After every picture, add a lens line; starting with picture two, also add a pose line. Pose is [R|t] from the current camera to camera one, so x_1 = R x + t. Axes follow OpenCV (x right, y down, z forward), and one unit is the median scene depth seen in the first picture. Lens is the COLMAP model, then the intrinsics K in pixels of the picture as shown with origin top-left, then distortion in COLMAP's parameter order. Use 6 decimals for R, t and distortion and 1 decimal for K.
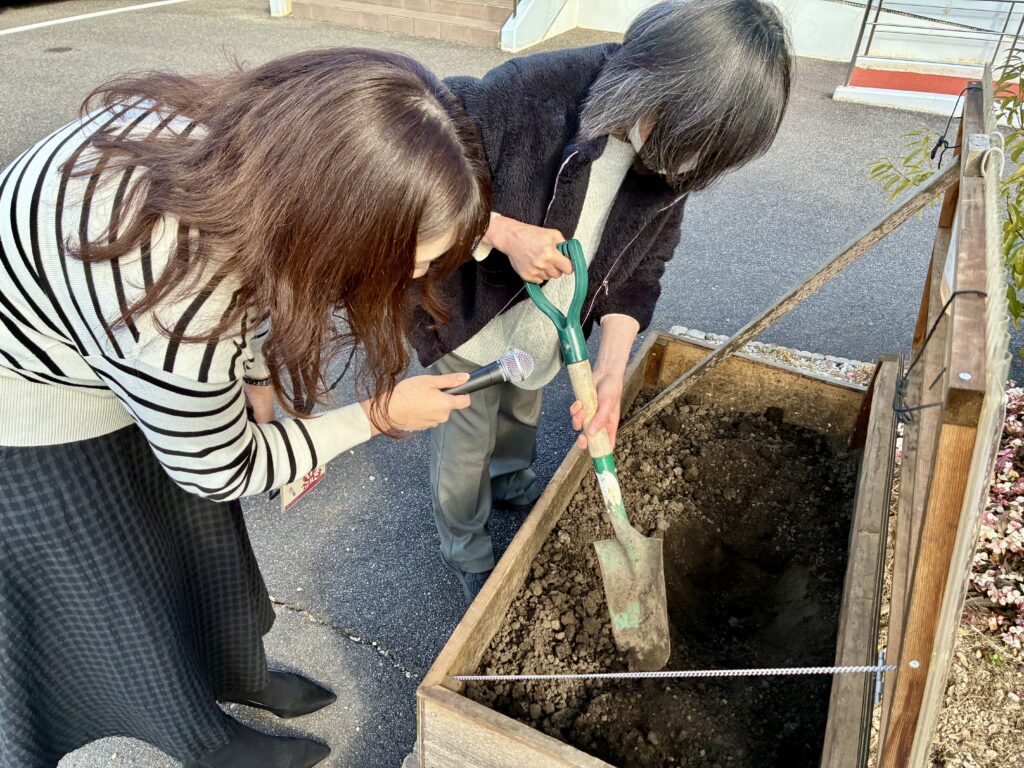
lens RADIAL K [[757.7, 0, 512.0], [0, 757.7, 384.0], [0, 0, 1]] dist [0.006320, 0.003089]
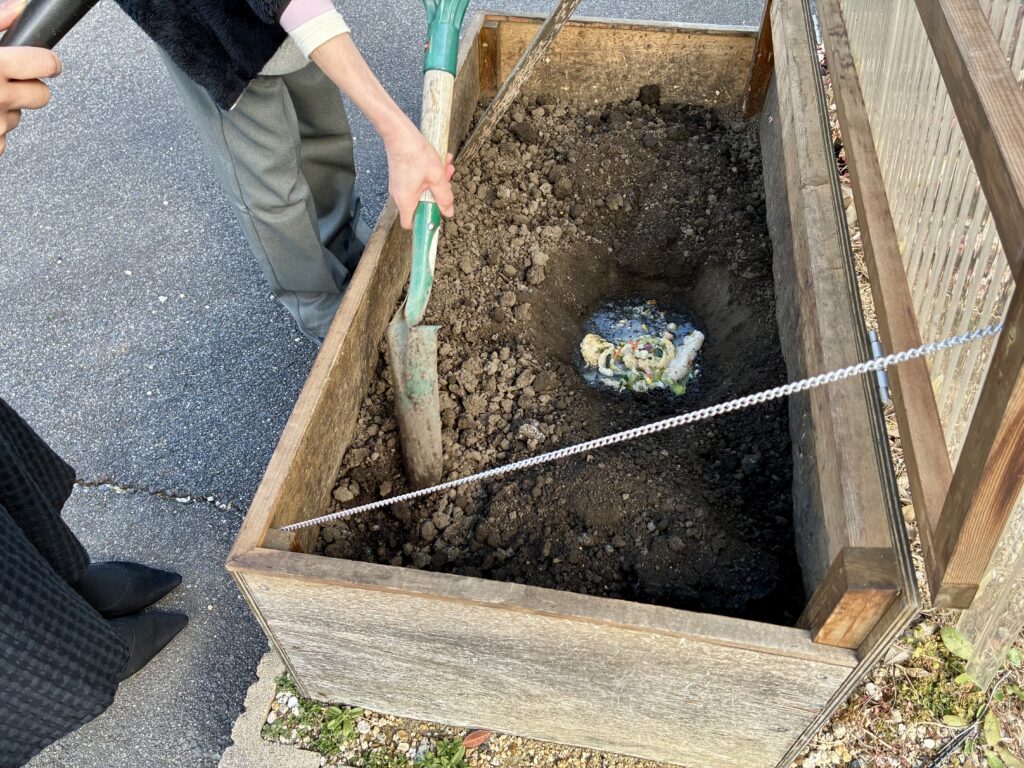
lens RADIAL K [[757.7, 0, 512.0], [0, 757.7, 384.0], [0, 0, 1]] dist [0.006320, 0.003089]
pose [[0.960148, -0.248811, 0.127312, 0.040214], [0.206407, 0.938368, 0.277239, 0.081052], [-0.188446, -0.239912, 0.952329, 0.232122]]
